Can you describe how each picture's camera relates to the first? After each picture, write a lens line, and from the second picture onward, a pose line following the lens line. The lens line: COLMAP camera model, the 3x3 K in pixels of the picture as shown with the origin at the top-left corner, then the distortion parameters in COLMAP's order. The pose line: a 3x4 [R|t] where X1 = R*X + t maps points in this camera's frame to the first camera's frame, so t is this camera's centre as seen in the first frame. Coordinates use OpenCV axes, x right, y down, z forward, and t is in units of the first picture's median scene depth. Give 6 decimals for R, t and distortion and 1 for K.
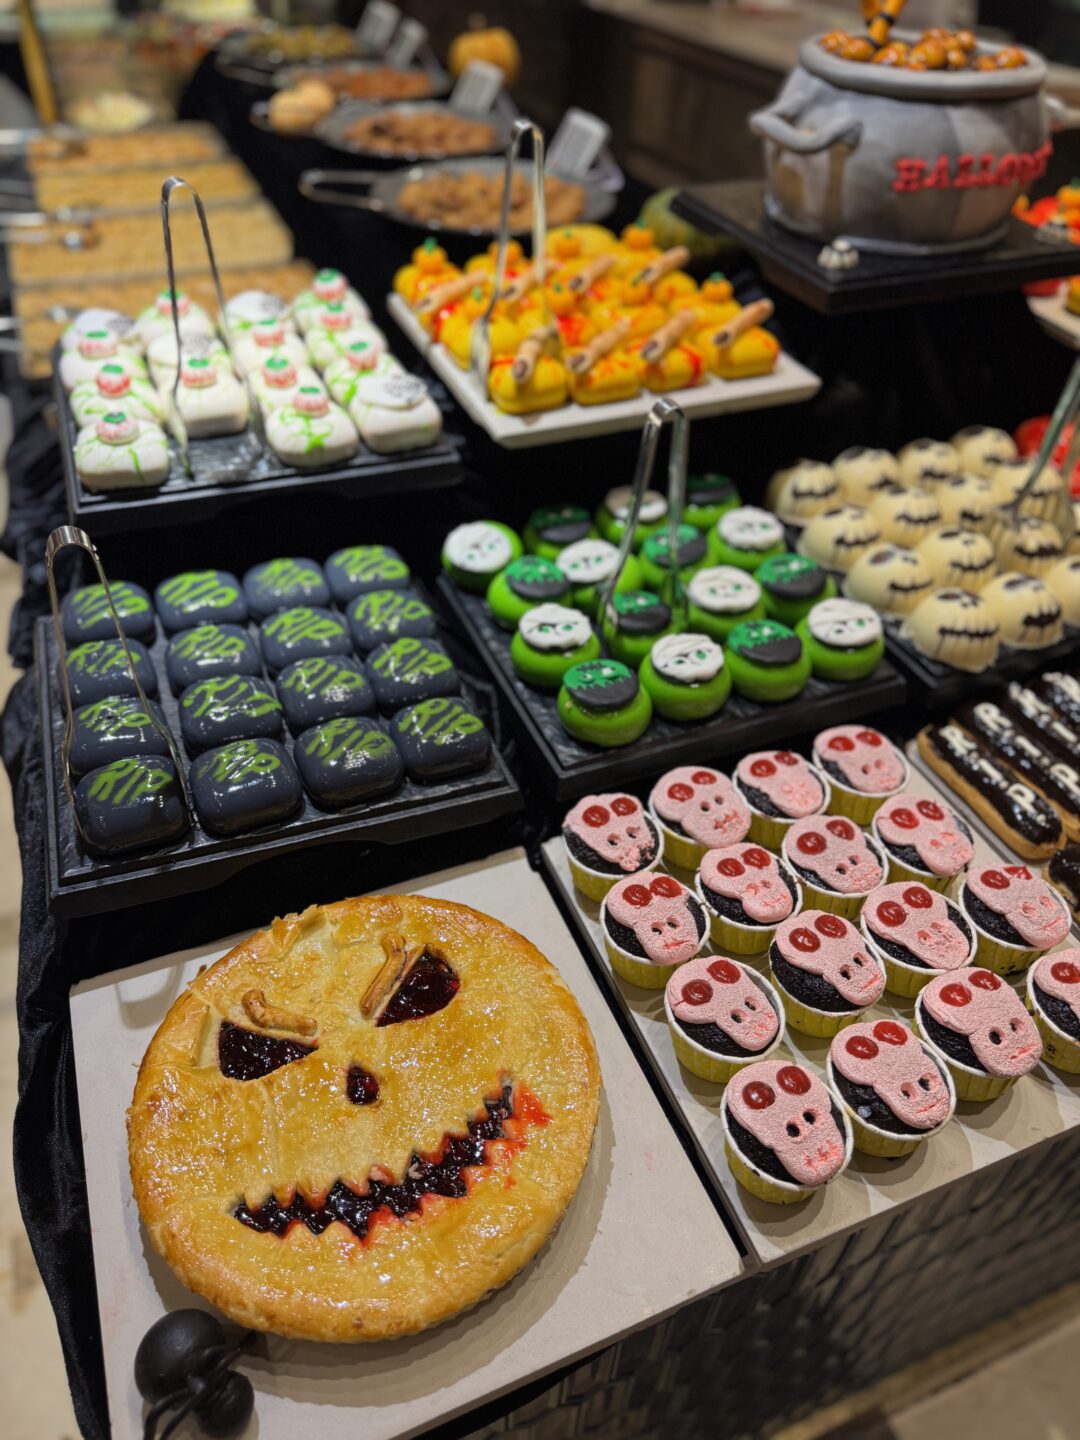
lens RADIAL K [[978.1, 0, 538.4], [0, 978.1, 761.6], [0, 0, 1]] dist [0.037451, -0.043118]
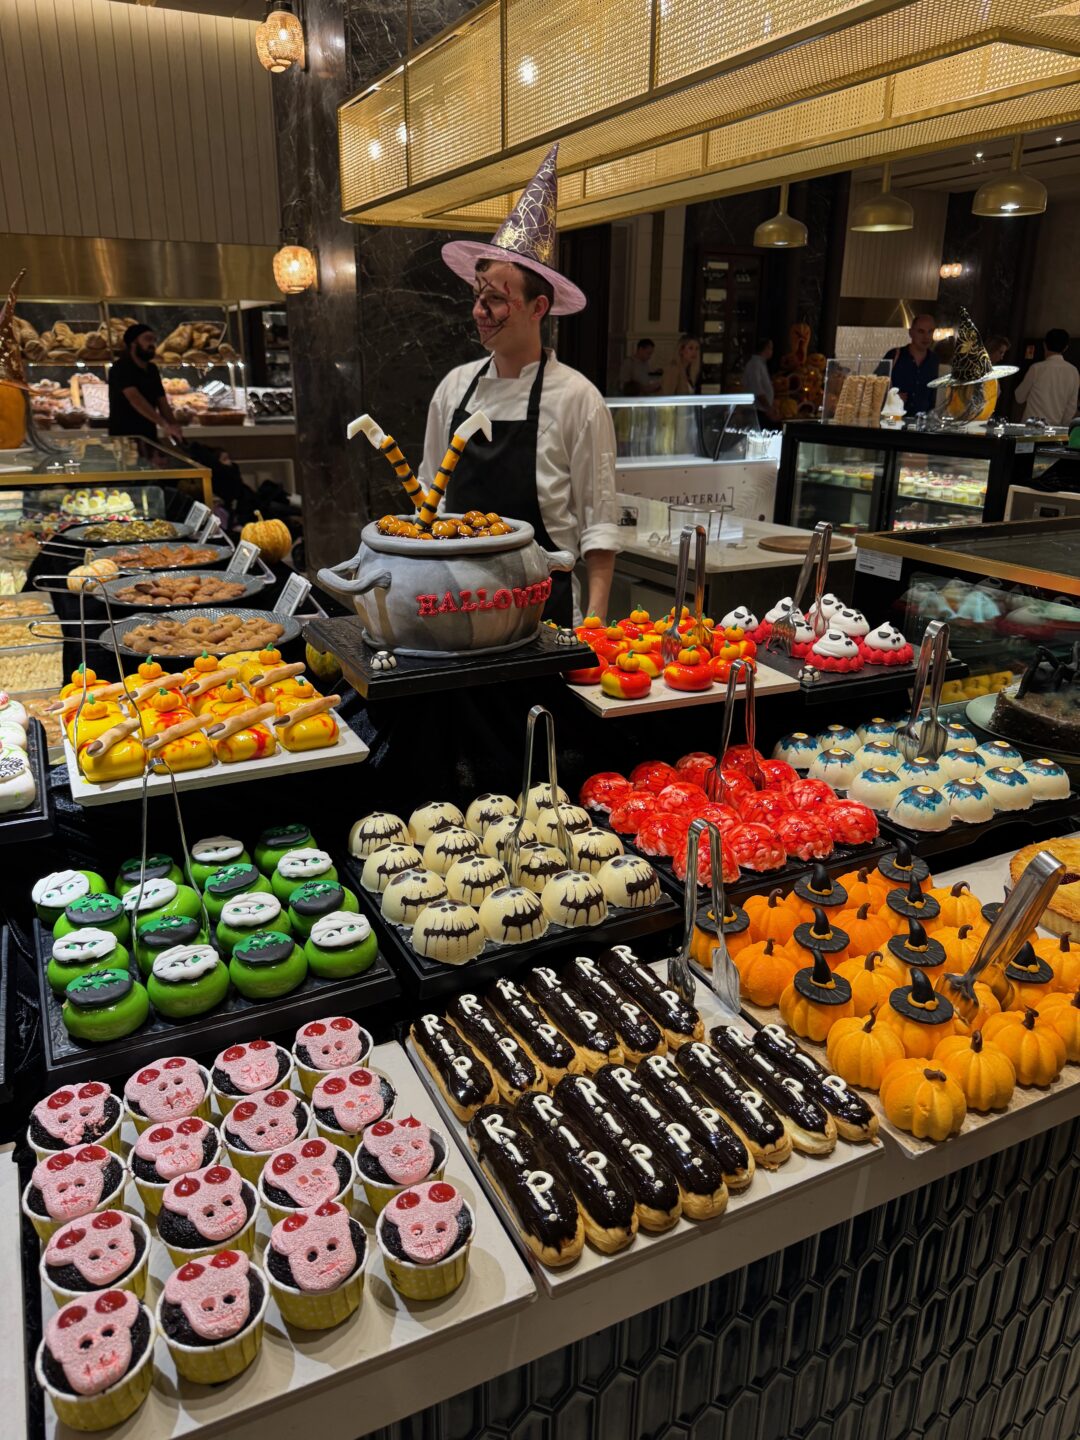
lens RADIAL K [[1036.1, 0, 540.0], [0, 1036.1, 720.0], [0, 0, 1]] dist [-0.003608, -0.030806]
pose [[0.997218, -0.046608, 0.058179, 0.471779], [0.066760, 0.905626, -0.418790, 0.162582], [-0.033170, 0.421508, 0.906218, -0.238276]]
